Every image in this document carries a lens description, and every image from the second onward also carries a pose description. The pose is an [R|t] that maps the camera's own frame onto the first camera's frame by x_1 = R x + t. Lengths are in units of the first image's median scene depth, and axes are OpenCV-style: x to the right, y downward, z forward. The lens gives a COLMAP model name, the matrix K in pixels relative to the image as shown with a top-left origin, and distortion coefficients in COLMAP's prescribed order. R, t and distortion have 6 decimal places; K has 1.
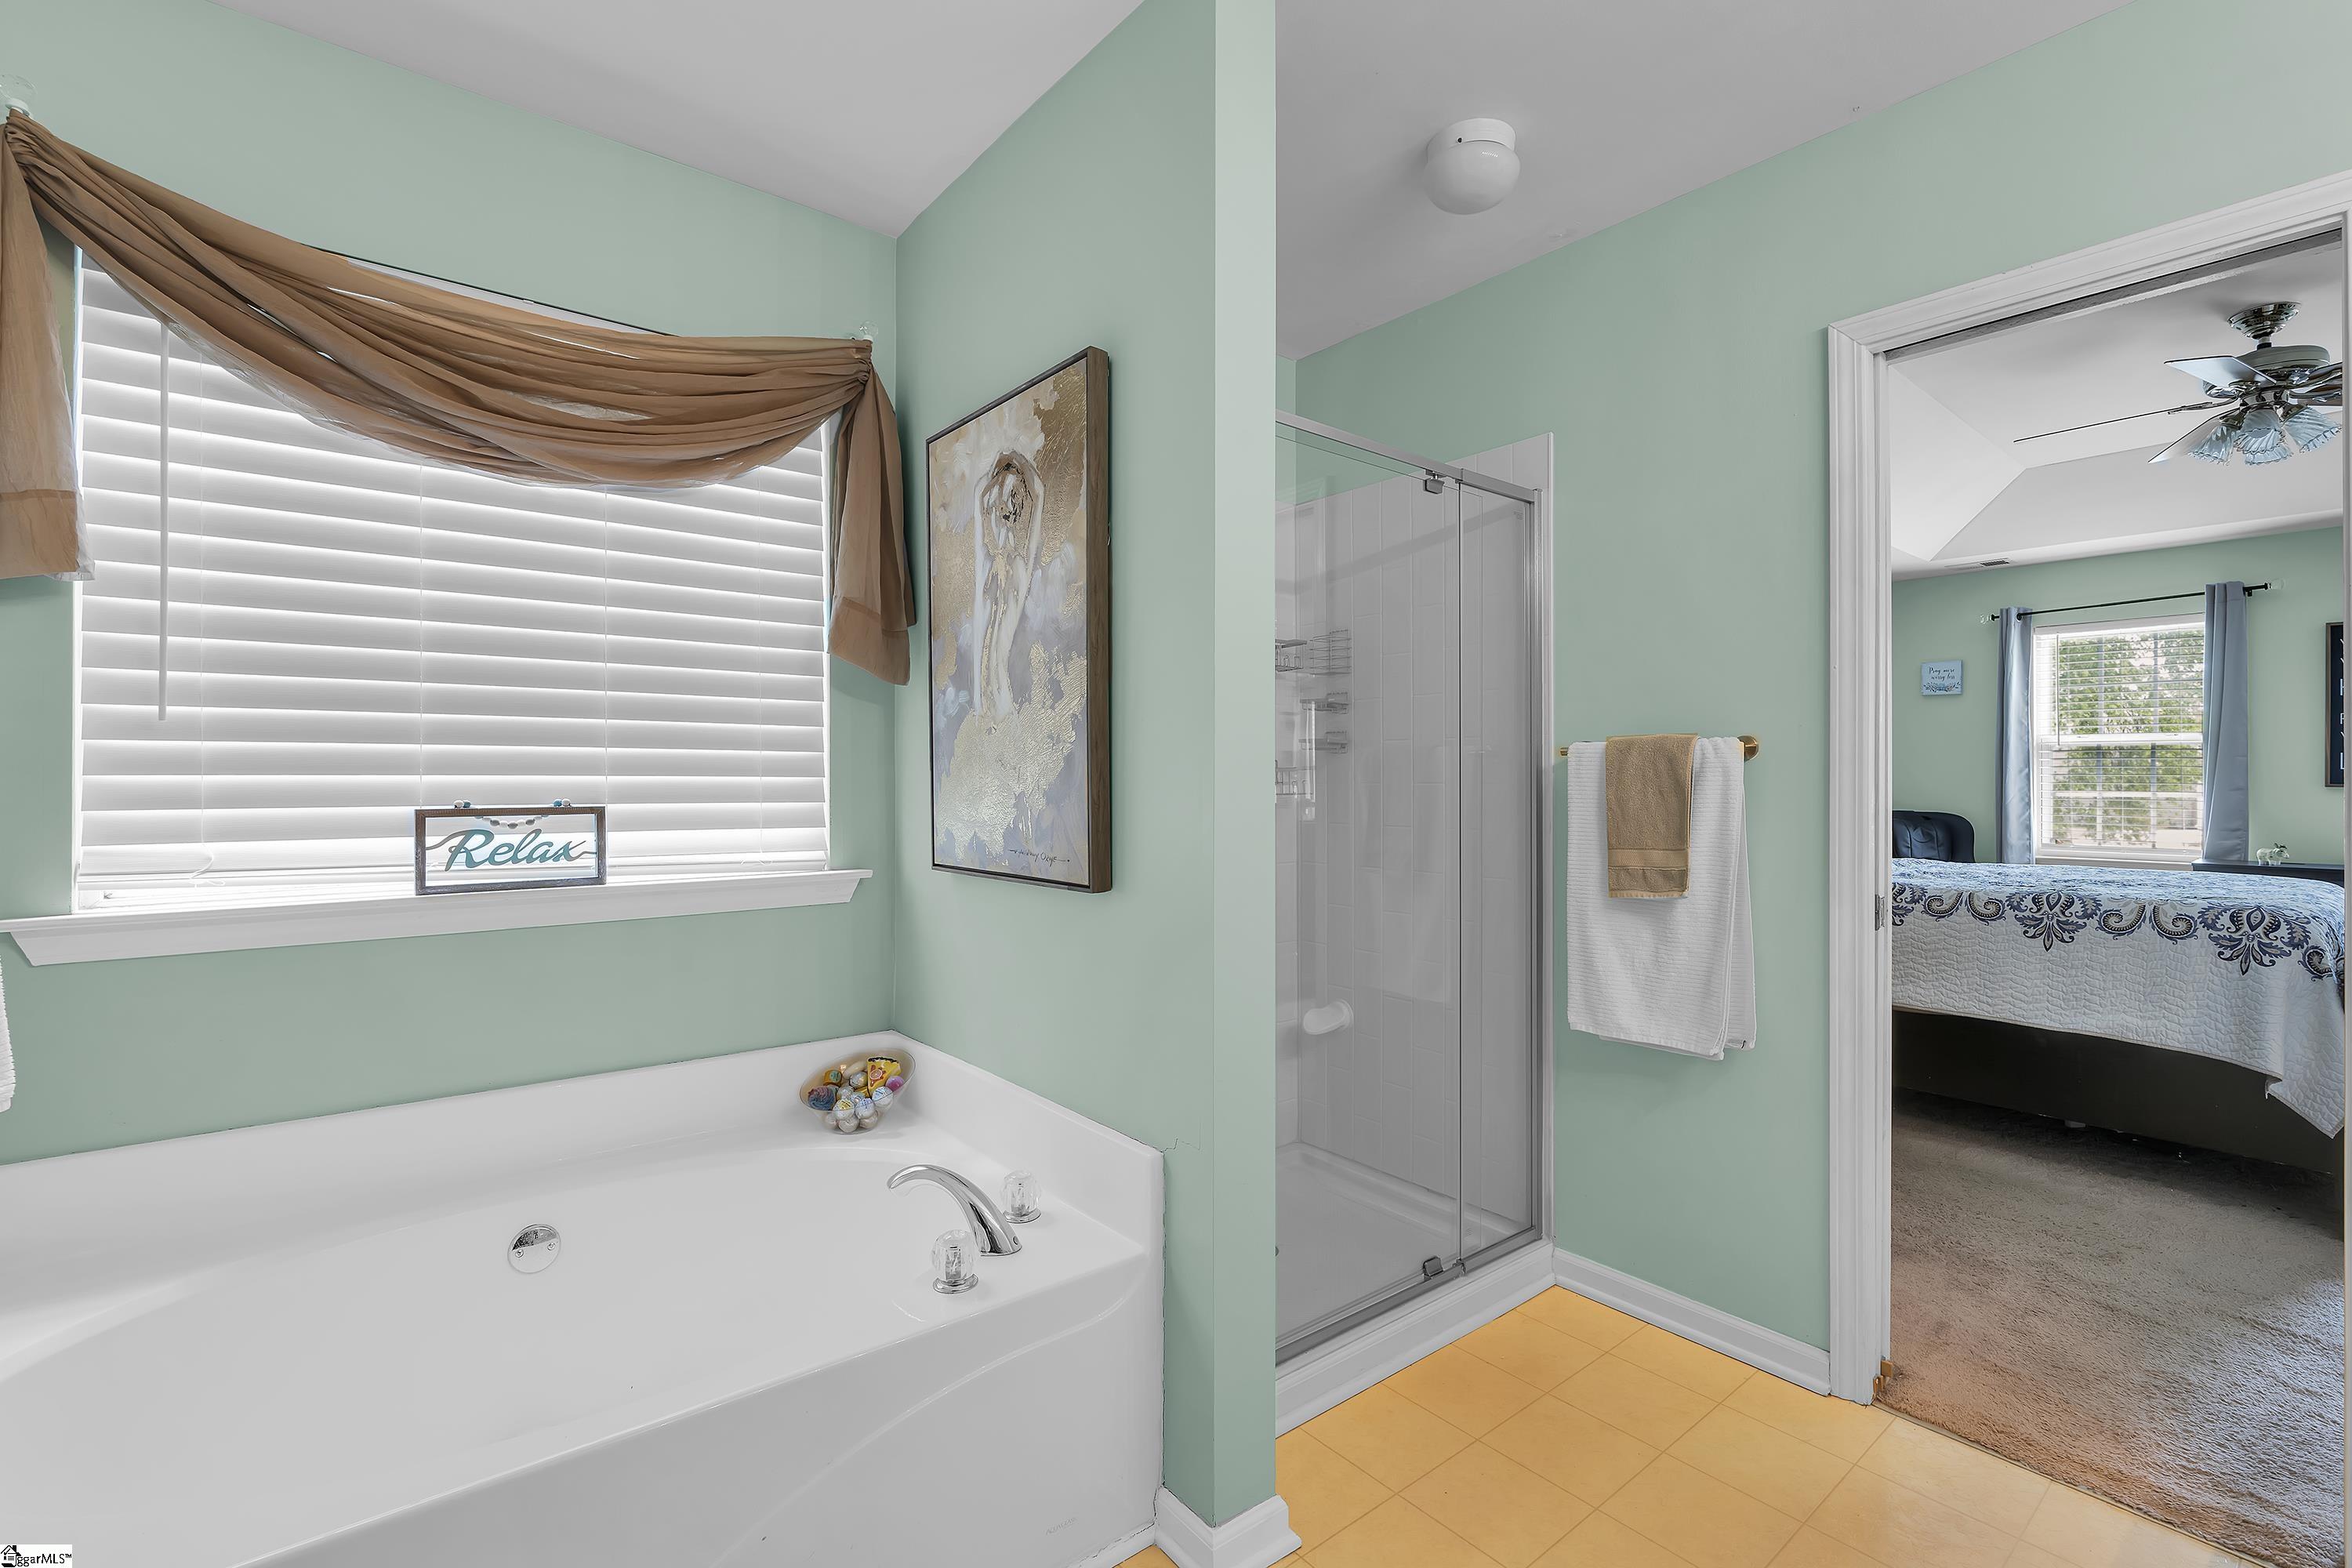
lens RADIAL K [[1041.7, 0, 1172.6], [0, 1041.7, 770.1], [0, 0, 1]] dist [0.001885, -0.000360]
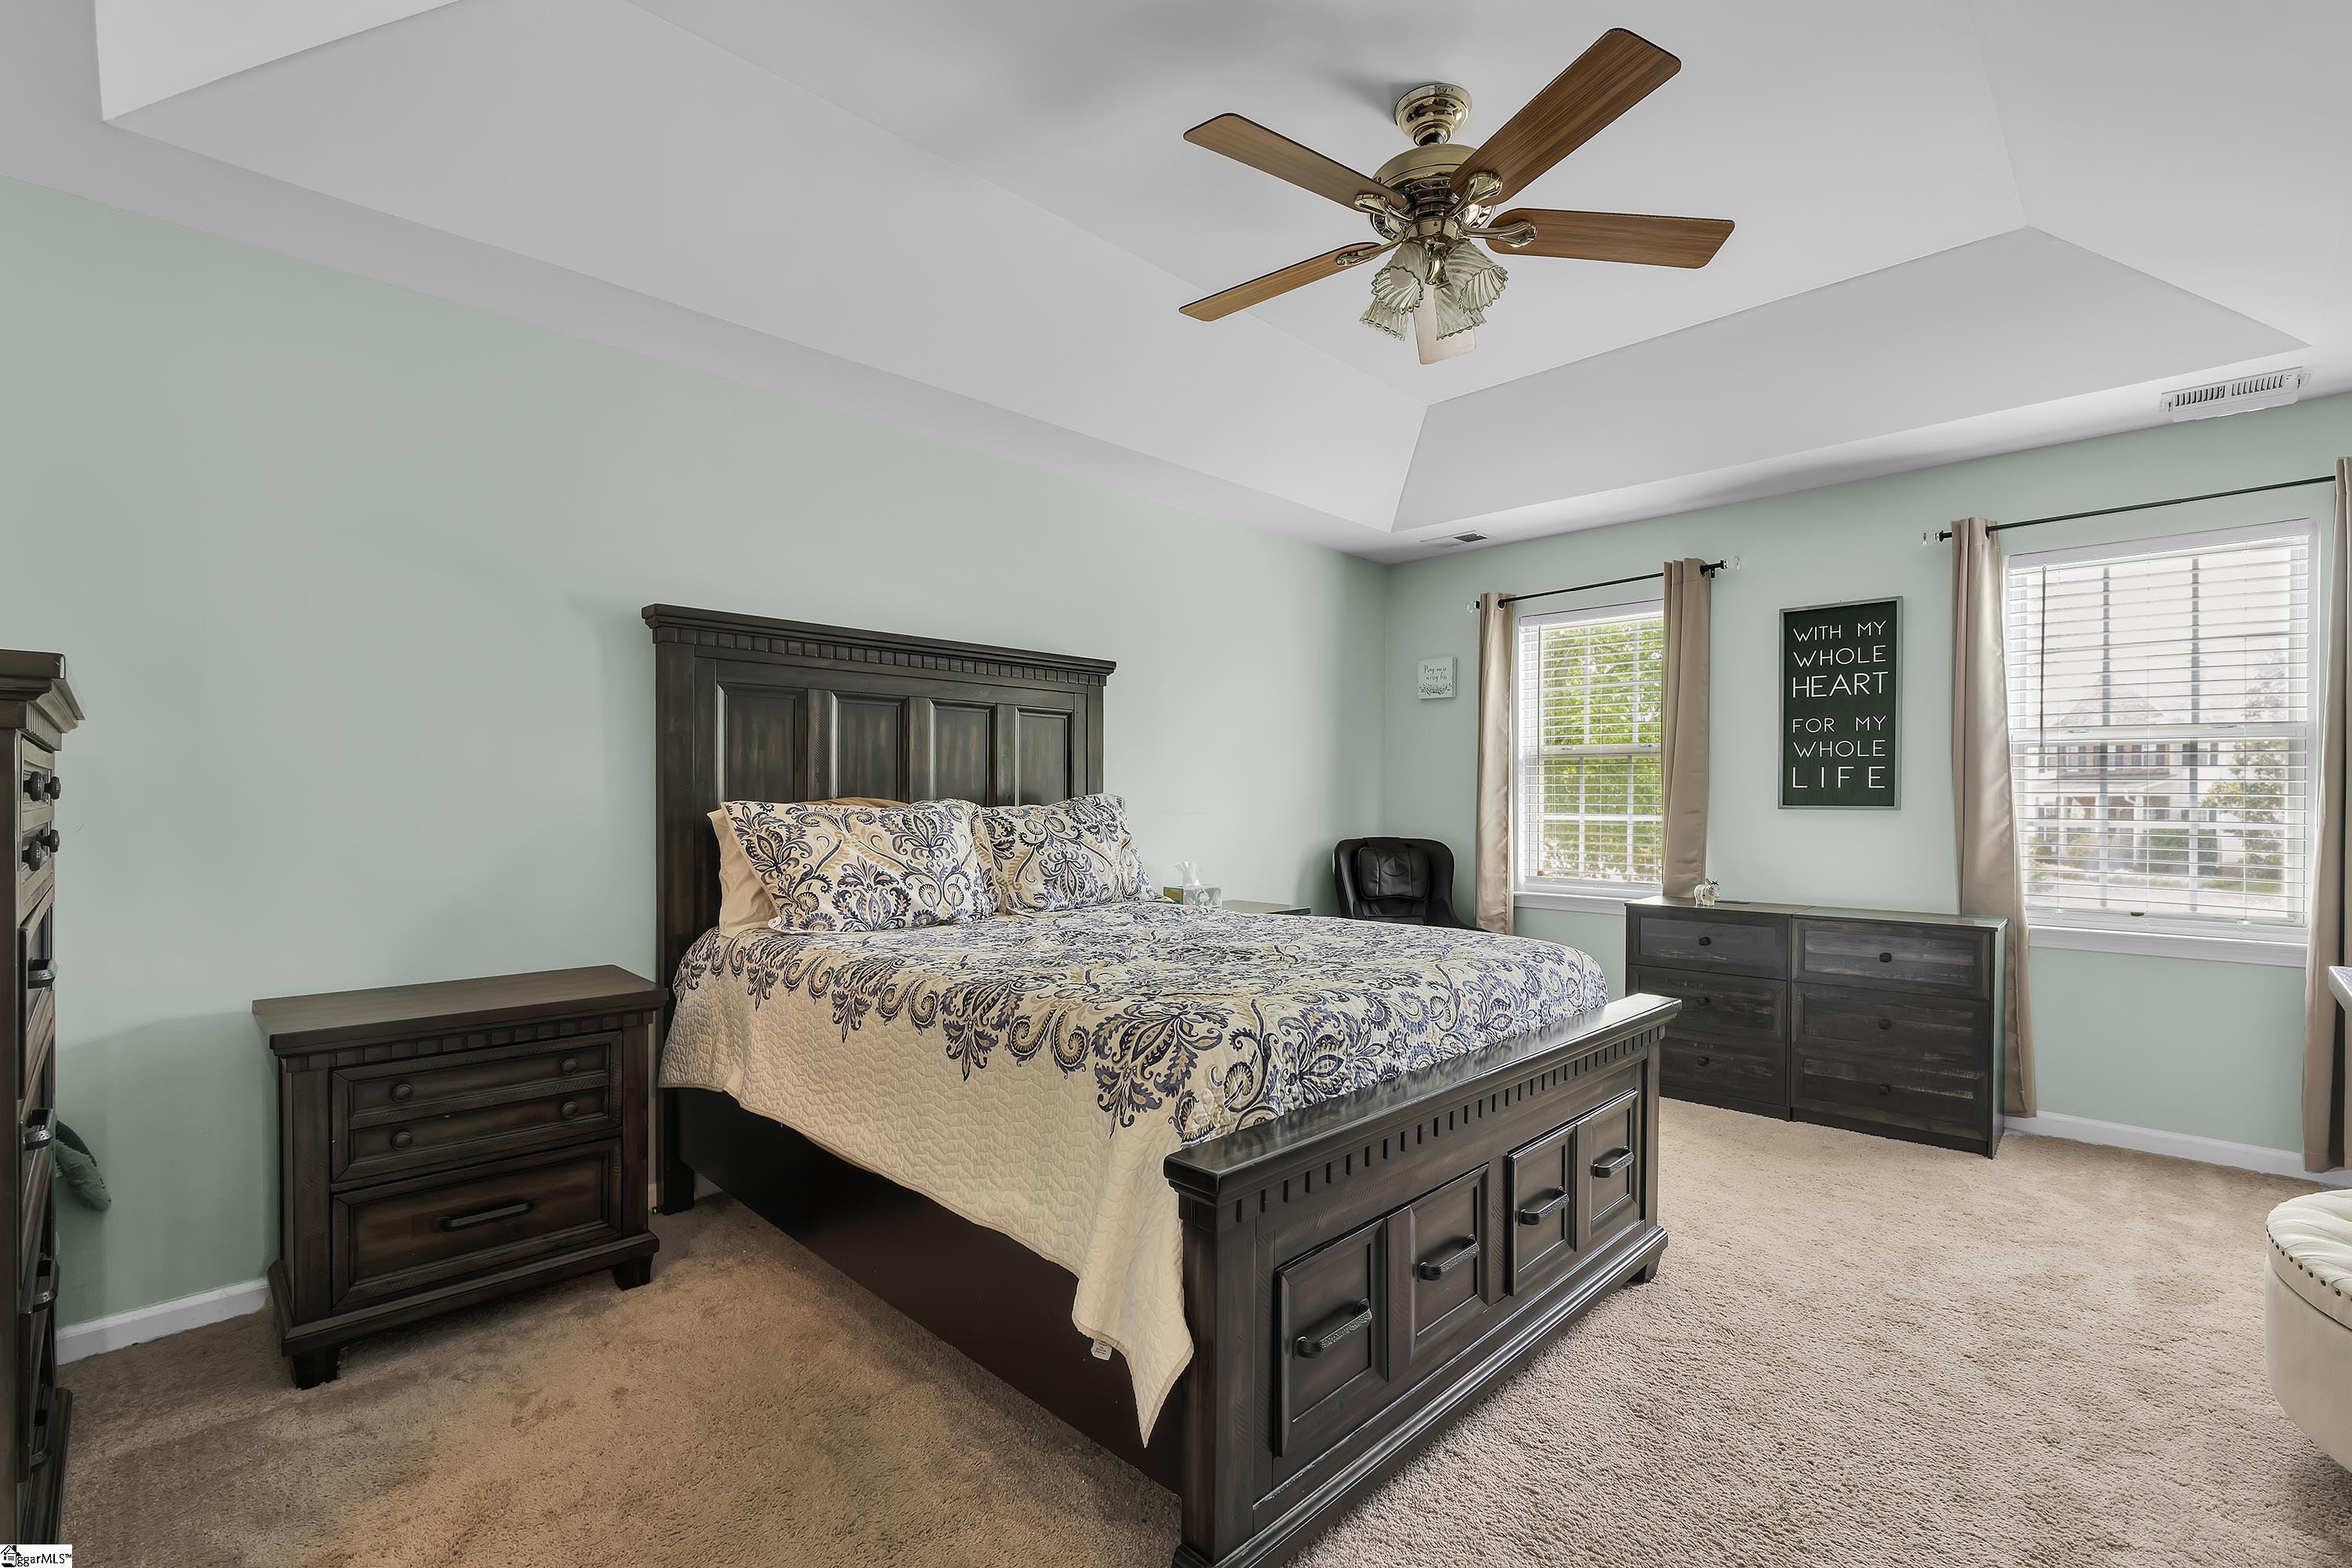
lens RADIAL K [[1041.7, 0, 1188.2], [0, 1041.7, 805.1], [0, 0, 1]] dist [0.001885, -0.000360]
pose [[0.994041, 0.000603, 0.109006, 0.925327], [-0.002305, 0.999877, 0.015488, 0.001949], [-0.108983, -0.015647, 0.993920, 0.388896]]
